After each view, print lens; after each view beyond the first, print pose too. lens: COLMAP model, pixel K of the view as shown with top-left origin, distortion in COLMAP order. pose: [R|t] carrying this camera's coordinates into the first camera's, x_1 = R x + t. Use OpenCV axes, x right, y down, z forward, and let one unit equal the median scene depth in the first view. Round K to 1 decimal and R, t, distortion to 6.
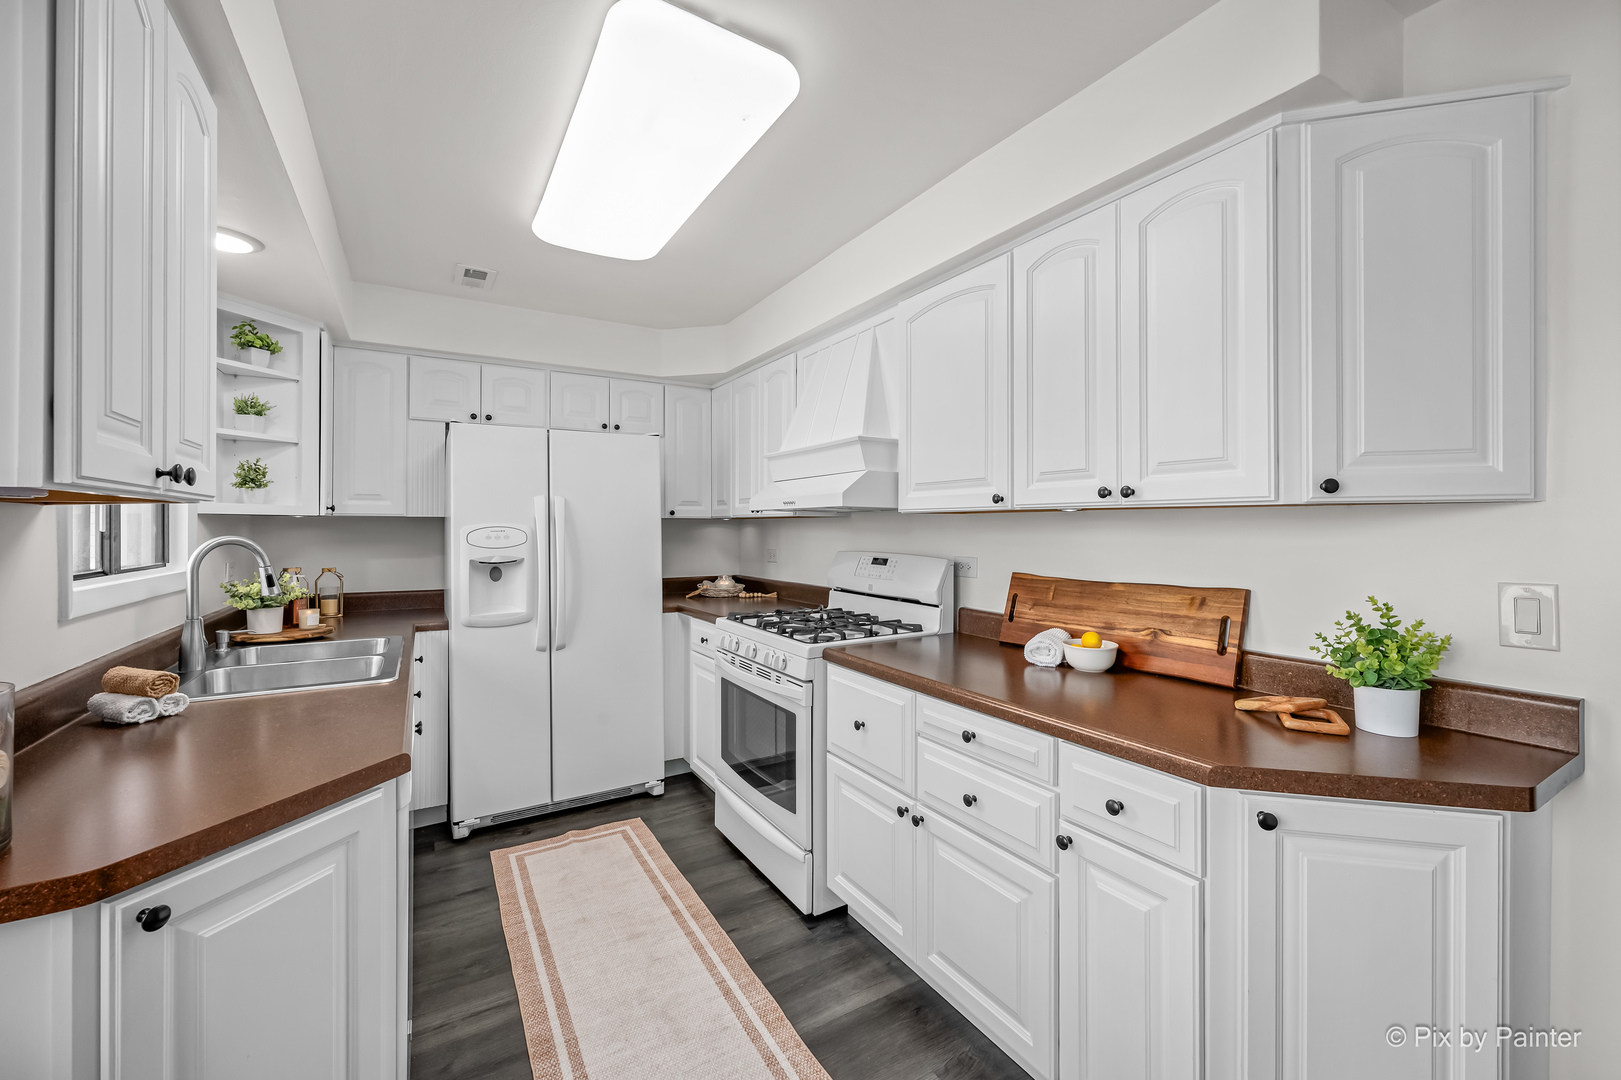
lens RADIAL K [[650.0, 0, 817.2], [0, 650.0, 526.4], [0, 0, 1]] dist [0.000362, 0.000066]
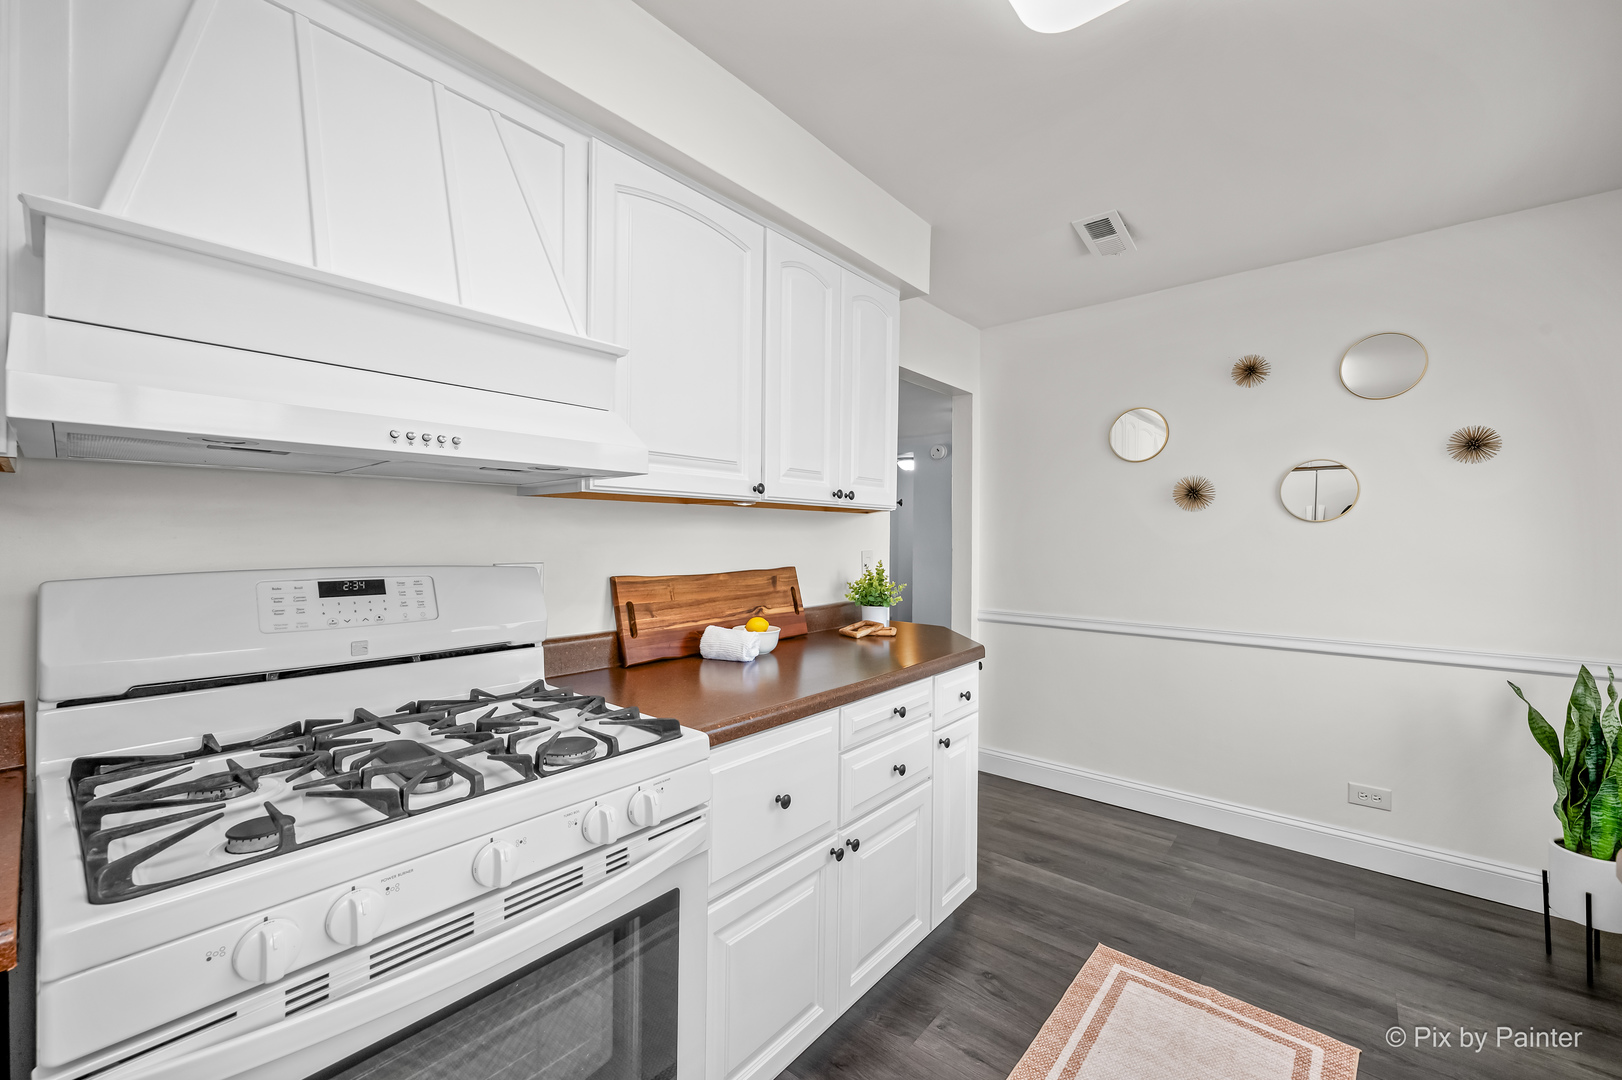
lens RADIAL K [[650.4, 0, 811.1], [0, 650.4, 538.5], [0, 0, 1]] dist [0.000362, 0.000066]
pose [[-0.322213, -0.008255, 0.946631, -0.659300], [-0.006756, 0.999957, 0.006420, 0.022927], [-0.946643, -0.004327, -0.322255, 1.315002]]
